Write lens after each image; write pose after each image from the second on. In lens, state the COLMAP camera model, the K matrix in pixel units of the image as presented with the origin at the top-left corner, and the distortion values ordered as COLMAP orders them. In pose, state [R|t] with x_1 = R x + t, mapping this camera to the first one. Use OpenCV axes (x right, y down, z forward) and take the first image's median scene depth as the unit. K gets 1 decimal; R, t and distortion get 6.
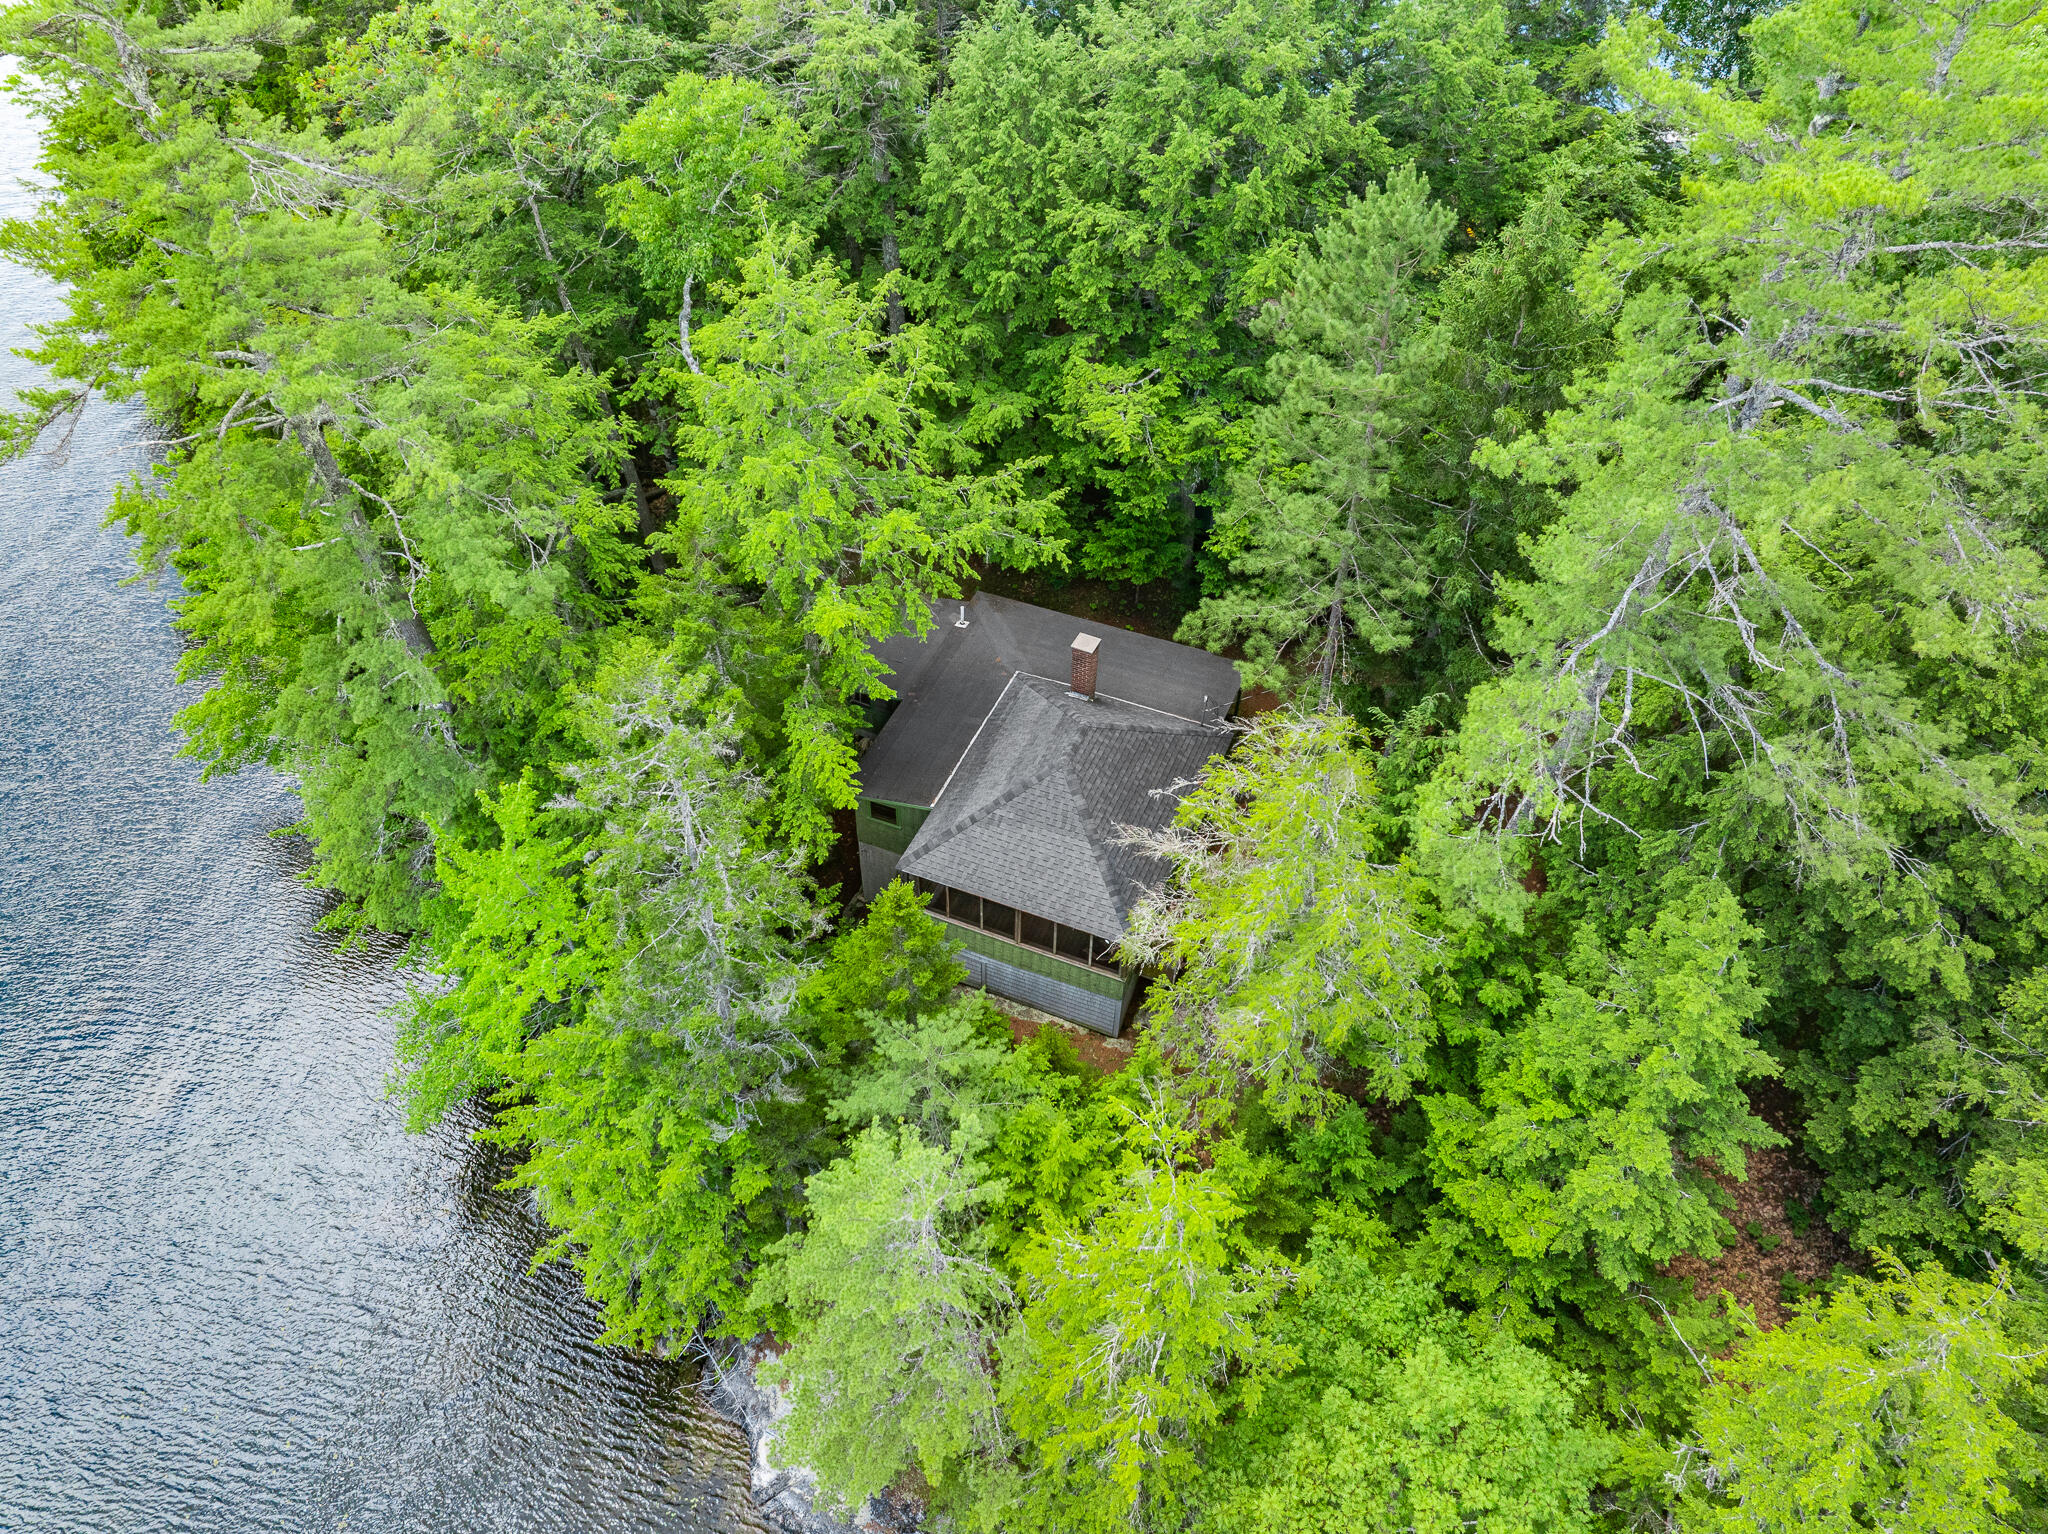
lens RADIAL K [[1438.1, 0, 1035.6], [0, 1438.1, 755.8], [0, 0, 1]] dist [-0.001049, 0.000187]
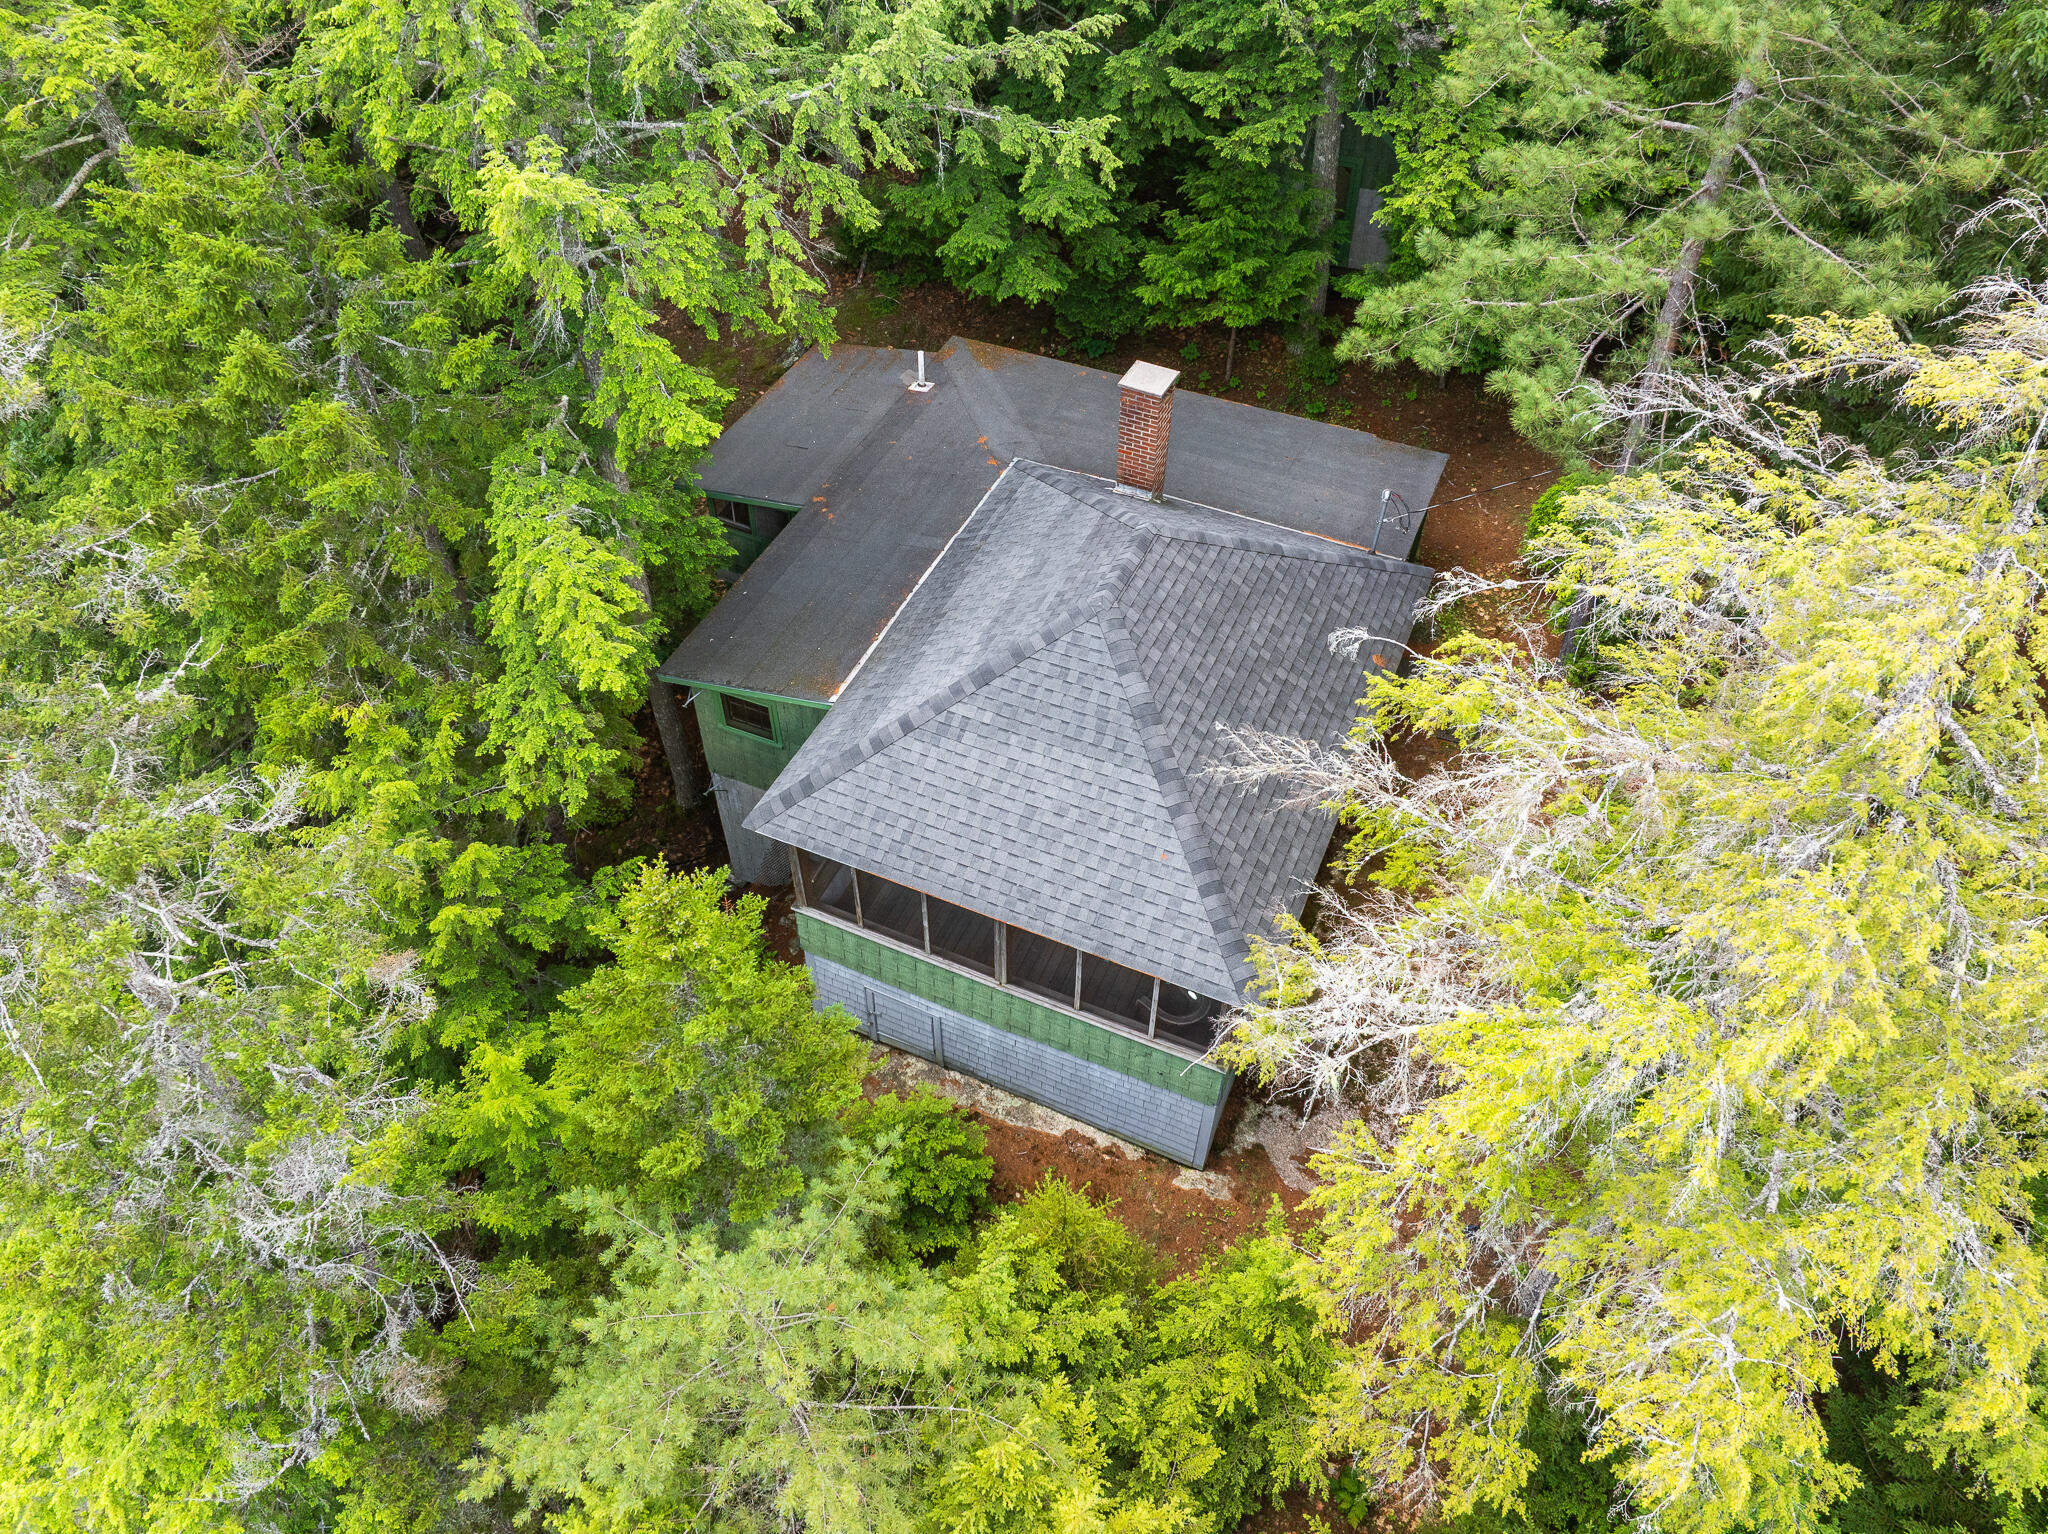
lens RADIAL K [[1438.1, 0, 1016.6], [0, 1438.1, 765.3], [0, 0, 1]] dist [-0.001049, 0.000187]
pose [[0.999149, 0.010834, -0.039801, 0.011319], [-0.009052, 0.998960, 0.044685, 0.036093], [0.040244, -0.044286, 0.998208, 0.534178]]
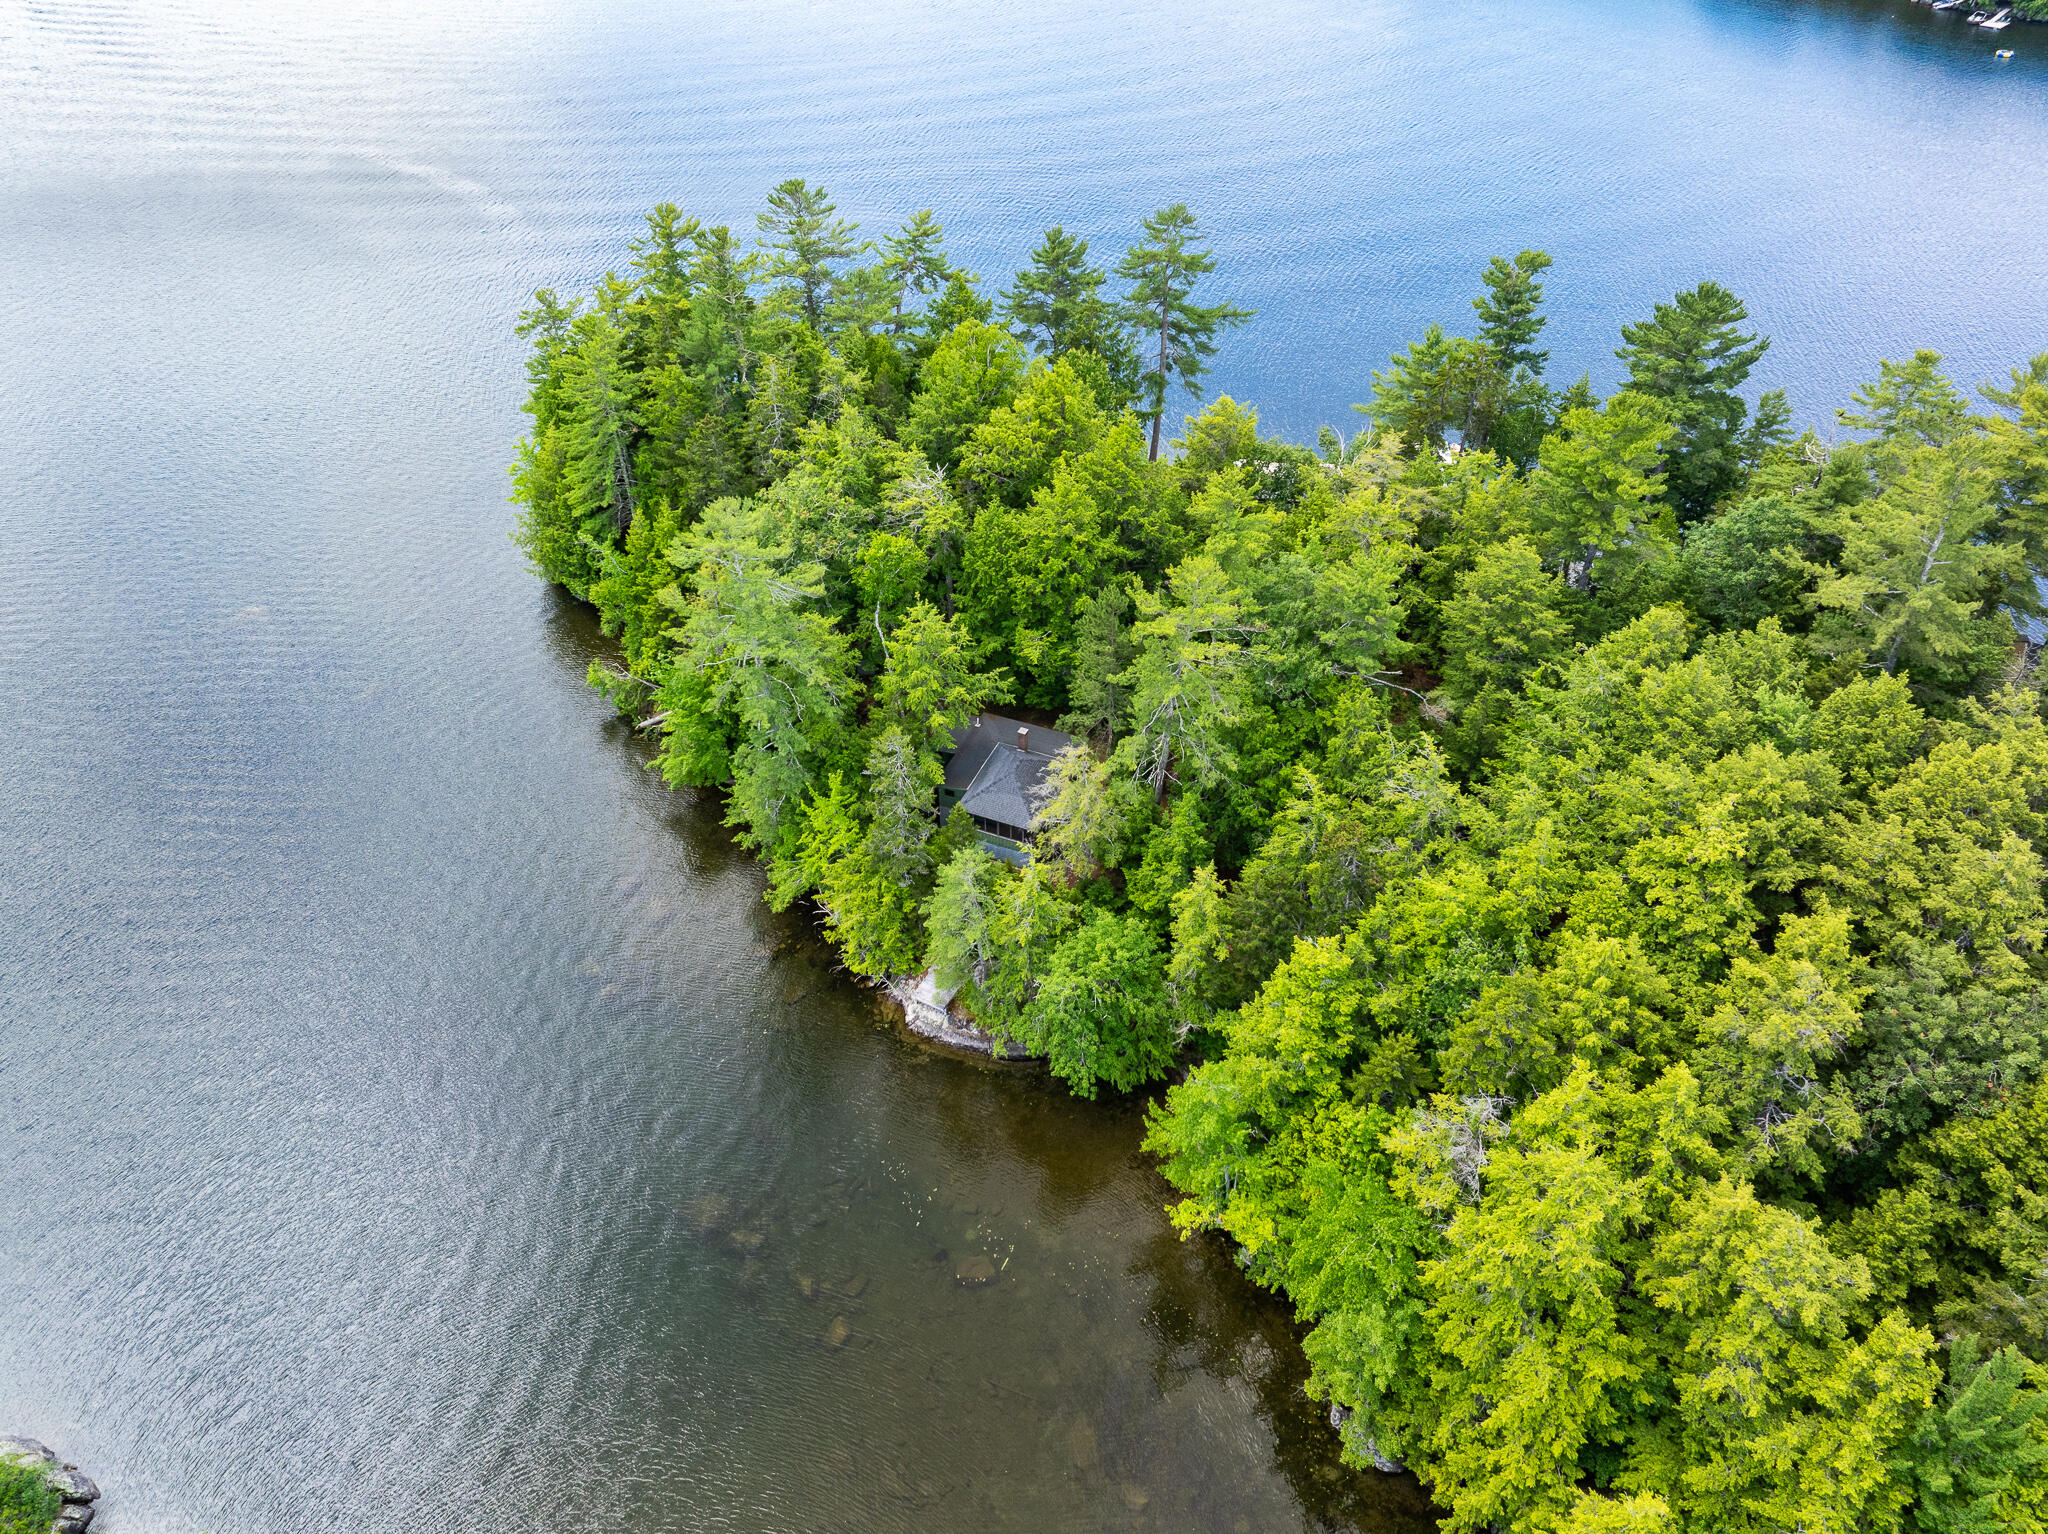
lens RADIAL K [[1438.1, 0, 1020.7], [0, 1438.1, 770.2], [0, 0, 1]] dist [-0.001049, 0.000187]
pose [[0.999892, -0.004135, -0.014089, 0.075022], [0.003086, 0.997281, -0.073622, 0.216179], [0.014355, 0.073571, 0.997187, -1.890782]]
